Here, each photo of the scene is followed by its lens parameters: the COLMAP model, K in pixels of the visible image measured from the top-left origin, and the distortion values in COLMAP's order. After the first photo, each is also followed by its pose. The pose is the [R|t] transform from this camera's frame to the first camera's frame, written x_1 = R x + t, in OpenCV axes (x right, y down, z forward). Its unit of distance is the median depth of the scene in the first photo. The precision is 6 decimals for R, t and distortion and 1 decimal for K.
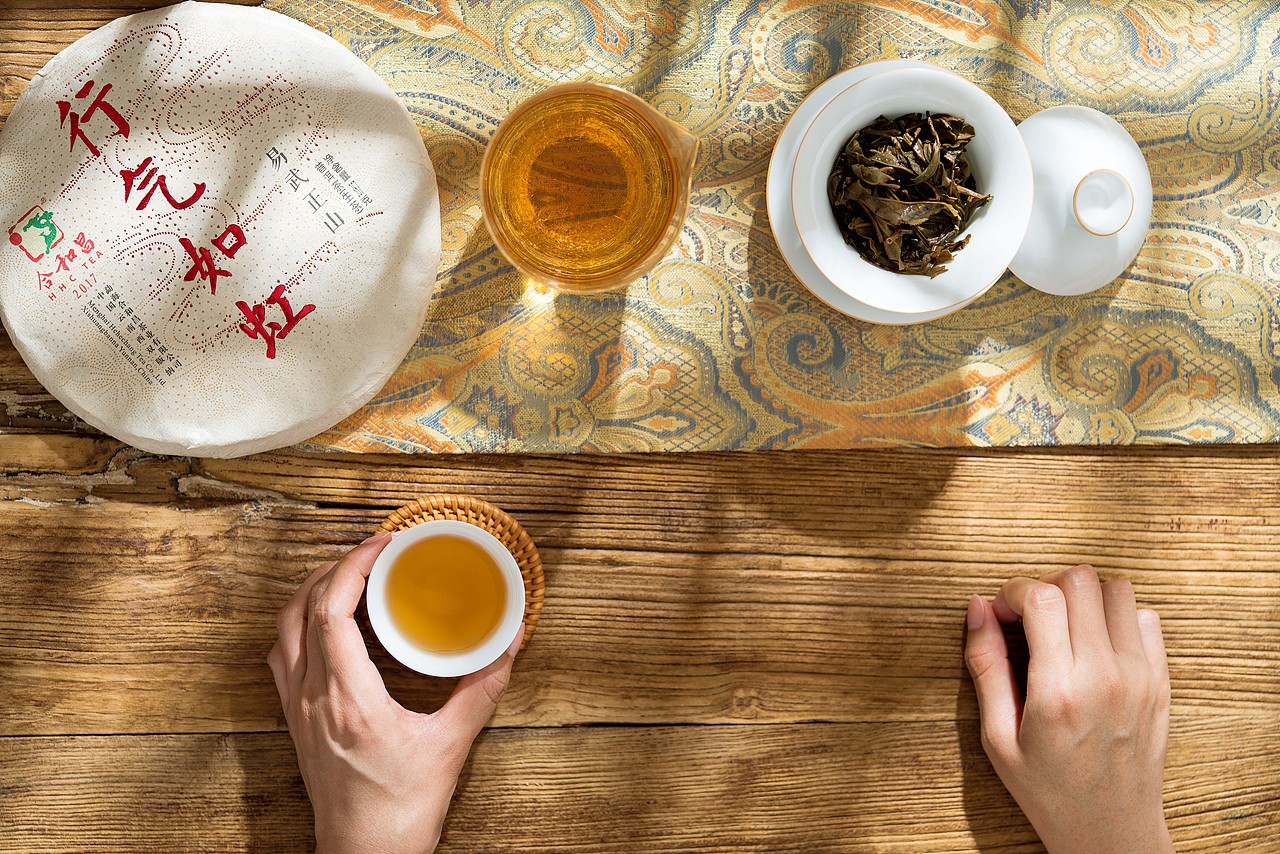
lens RADIAL K [[3347.2, 0, 639.0], [0, 3347.2, 398.0], [0, 0, 1]] dist [-0.088648, 0.662935]
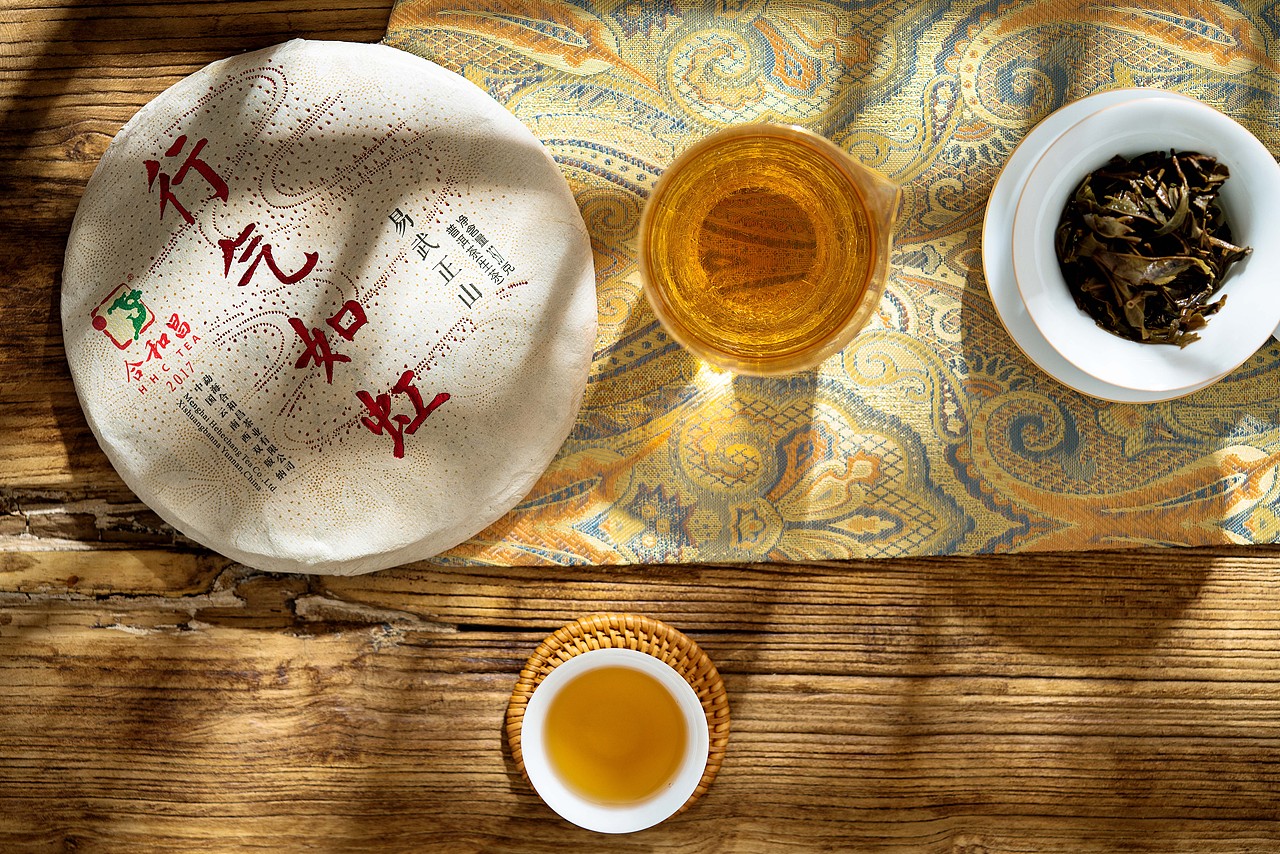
lens RADIAL K [[3468.2, 0, 640.0], [0, 3468.2, 427.0], [0, 0, 1]] dist [-0.232741, 0.410512]
pose [[0.998100, -0.019021, -0.058612, 0.002378], [0.018656, 0.999803, -0.006764, -0.012228], [0.058729, 0.005658, 0.998258, 0.125274]]
